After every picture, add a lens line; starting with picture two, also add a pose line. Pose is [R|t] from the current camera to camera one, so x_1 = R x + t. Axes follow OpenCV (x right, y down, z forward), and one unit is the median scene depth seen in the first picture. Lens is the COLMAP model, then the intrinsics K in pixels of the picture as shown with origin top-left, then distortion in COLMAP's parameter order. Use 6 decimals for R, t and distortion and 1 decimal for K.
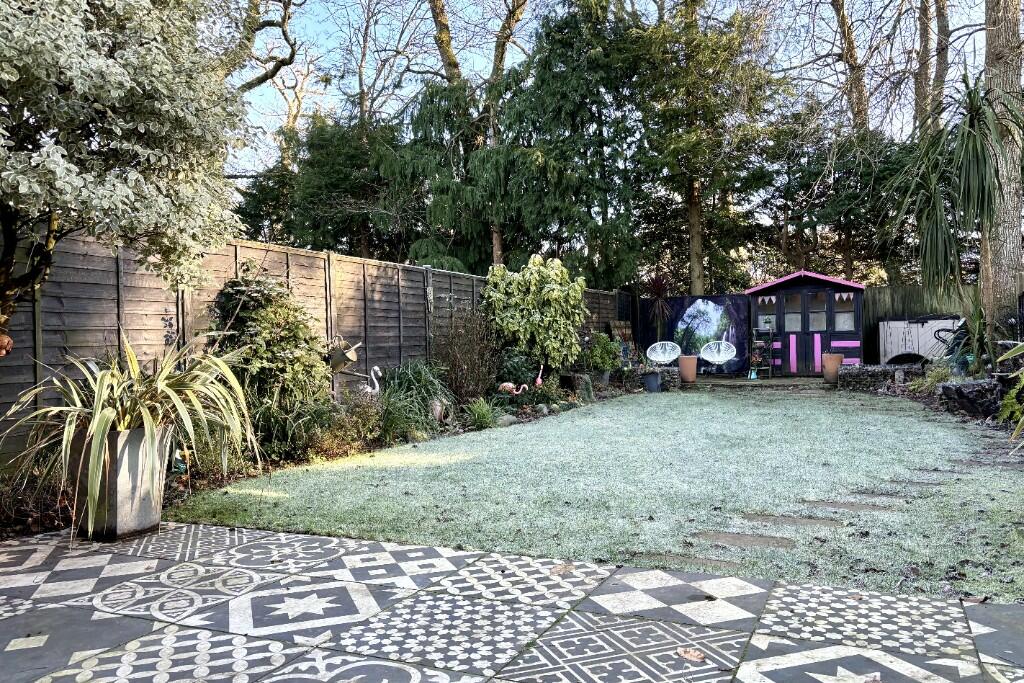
lens RADIAL K [[776.9, 0, 512.0], [0, 776.9, 341.5], [0, 0, 1]] dist [0.049439, -0.013403]
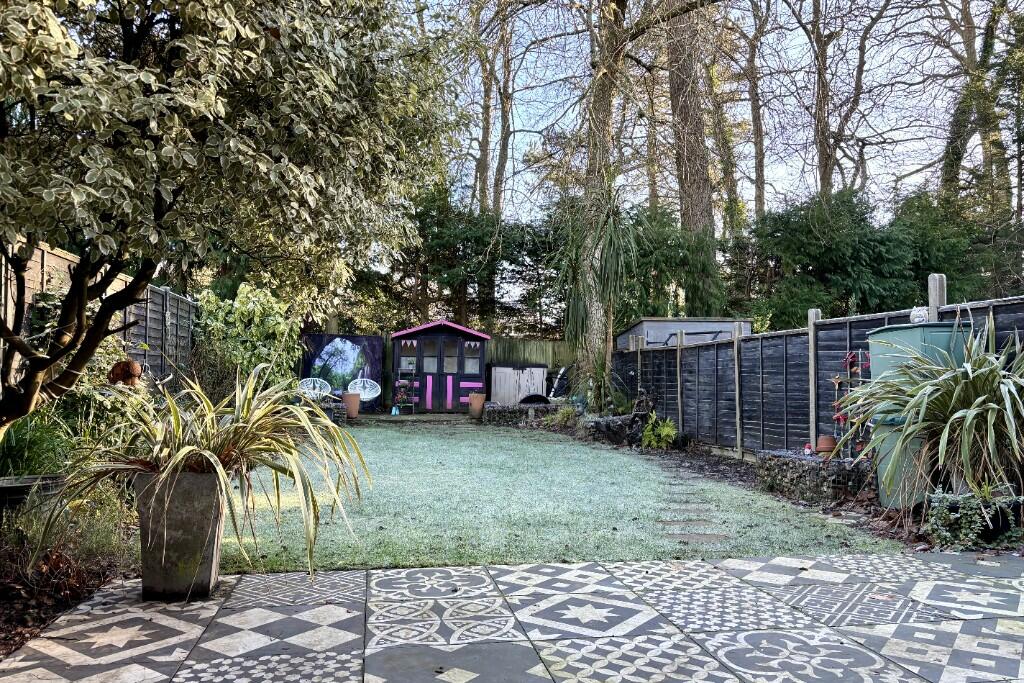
lens RADIAL K [[776.9, 0, 512.0], [0, 776.9, 341.5], [0, 0, 1]] dist [0.049439, -0.013403]
pose [[0.810772, 0.060387, 0.582239, -0.941841], [-0.034176, 0.997851, -0.055902, 0.004296], [-0.584364, 0.025425, 0.811093, 0.104839]]
